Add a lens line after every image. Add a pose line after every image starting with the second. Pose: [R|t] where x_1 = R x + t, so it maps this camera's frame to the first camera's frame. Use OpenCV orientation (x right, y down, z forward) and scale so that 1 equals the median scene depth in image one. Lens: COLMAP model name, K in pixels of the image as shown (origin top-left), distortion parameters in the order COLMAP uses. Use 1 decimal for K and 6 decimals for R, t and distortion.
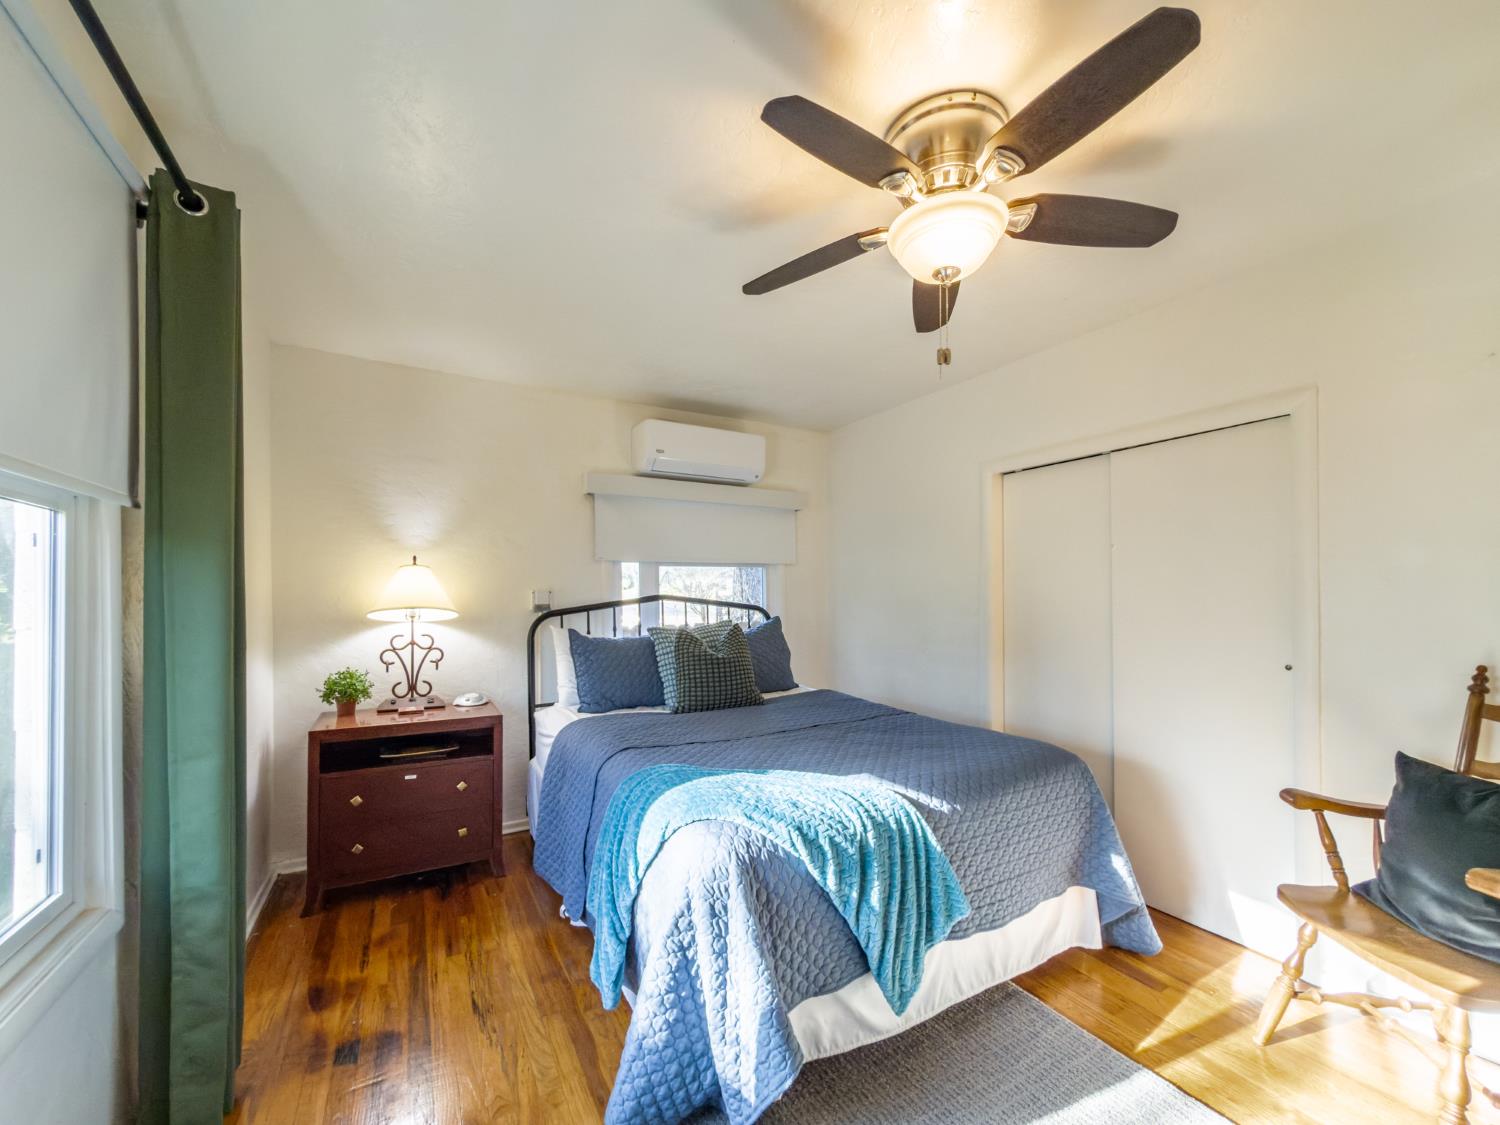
lens RADIAL K [[616.2, 0, 746.3], [0, 616.2, 589.0], [0, 0, 1]] dist [-0.002165, -0.000108]
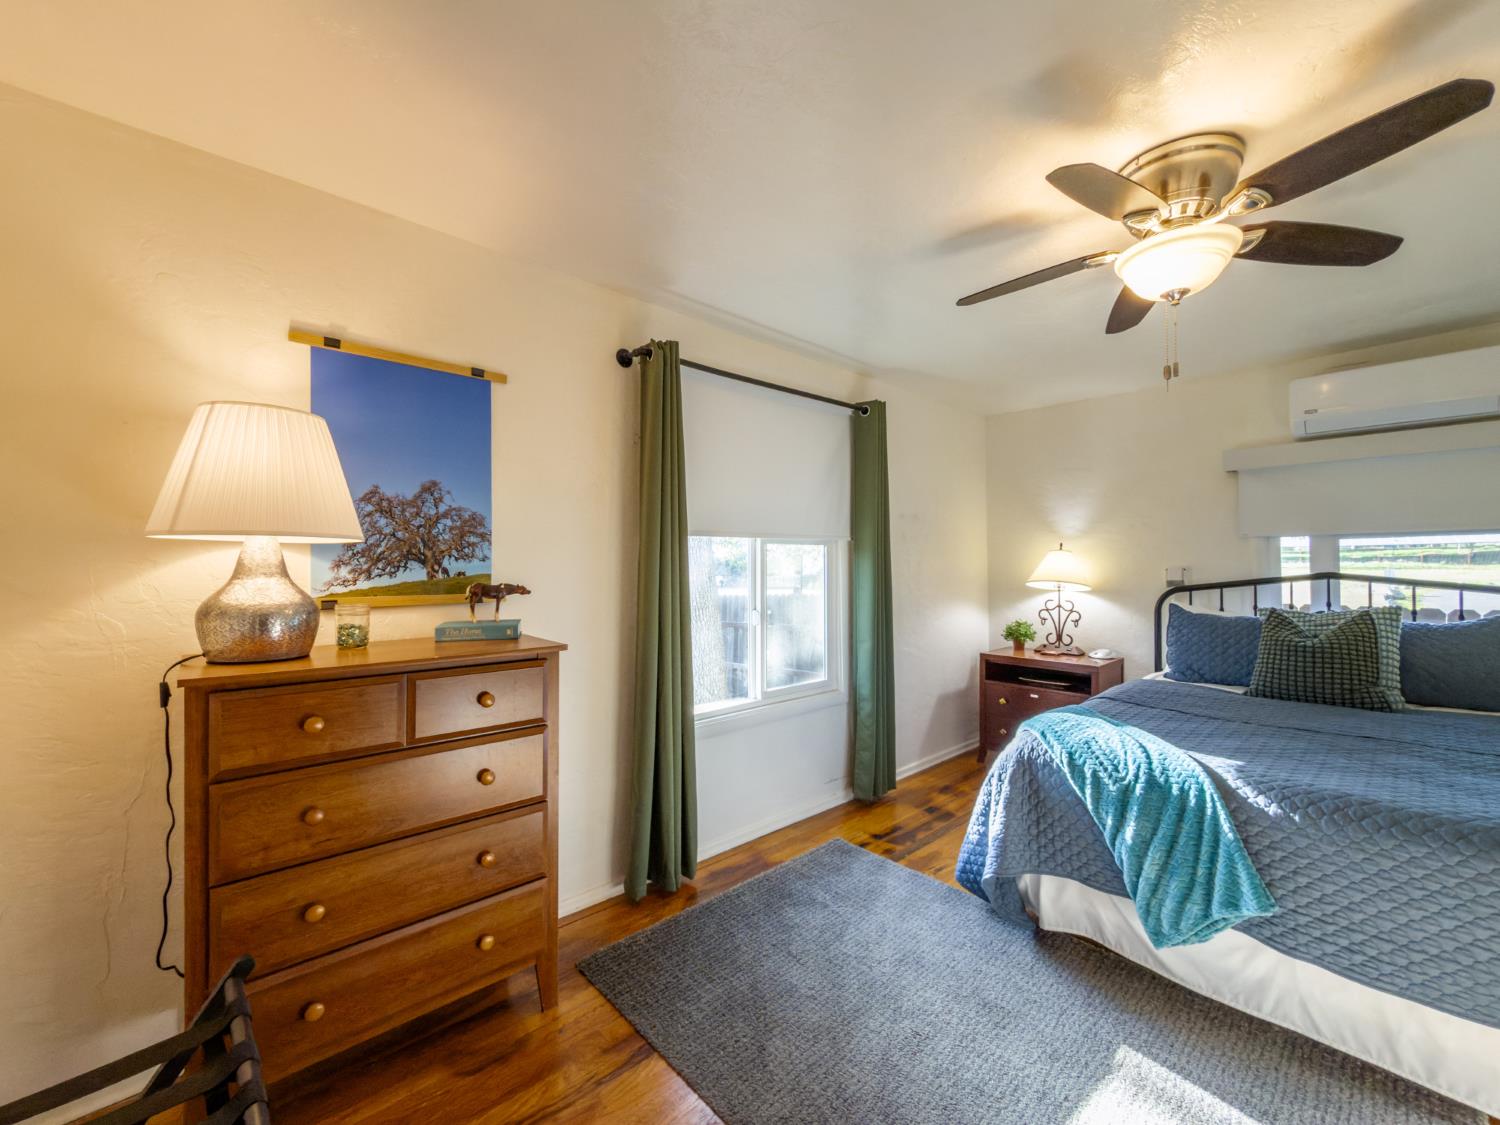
lens RADIAL K [[616.2, 0, 753.1], [0, 616.2, 564.0], [0, 0, 1]] dist [-0.002165, -0.000108]
pose [[0.231617, 0.000432, -0.972807, 0.661856], [0.015873, 0.999865, 0.004224, -0.024434], [0.972678, -0.016420, 0.231579, 0.006524]]
